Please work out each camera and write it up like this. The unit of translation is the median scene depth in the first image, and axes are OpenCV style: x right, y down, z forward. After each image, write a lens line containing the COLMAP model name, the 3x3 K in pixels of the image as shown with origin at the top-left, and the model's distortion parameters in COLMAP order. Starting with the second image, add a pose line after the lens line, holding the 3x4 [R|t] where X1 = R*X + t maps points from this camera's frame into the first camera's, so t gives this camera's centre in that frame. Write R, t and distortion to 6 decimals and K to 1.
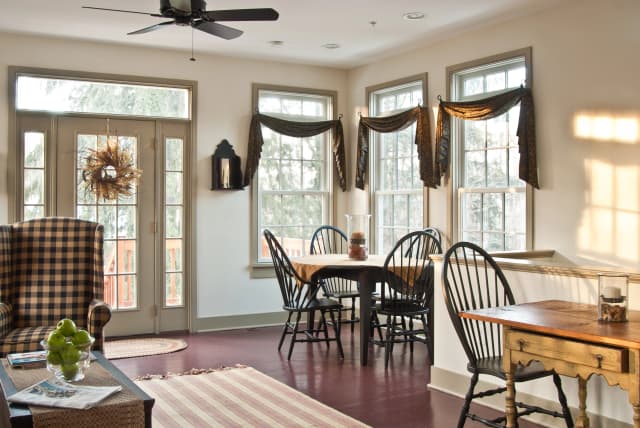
lens RADIAL K [[706.5, 0, 322.3], [0, 706.5, 211.8], [0, 0, 1]] dist [-0.099551, 0.000000]
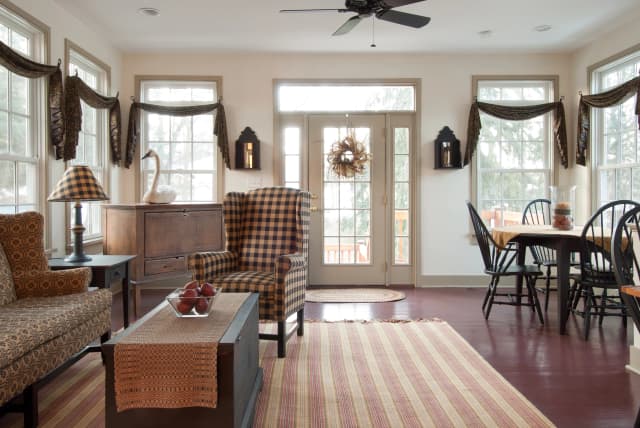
lens RADIAL K [[508.3, 0, 318.5], [0, 508.3, 199.8], [0, 0, 1]] dist [0.077776, -0.042514]
pose [[0.876882, 0.000919, -0.480705, 0.096654], [-0.000627, 1.000000, 0.000769, 0.023058], [0.480705, -0.000373, 0.876882, 0.161970]]
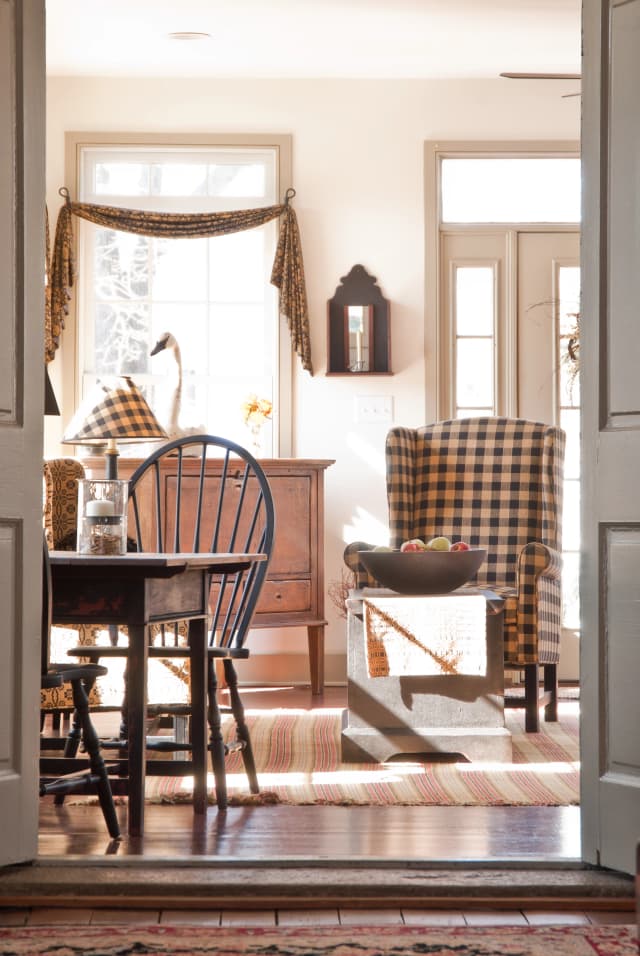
lens RADIAL K [[3189.4, 0, 278.5], [0, 3189.4, 394.3], [0, 0, 1]] dist [0.584536, 0.000000]
pose [[0.874294, -0.018822, -0.485031, 0.571305], [-0.002422, 0.999066, -0.043135, 0.077779], [0.485390, 0.038887, 0.873432, -1.068274]]
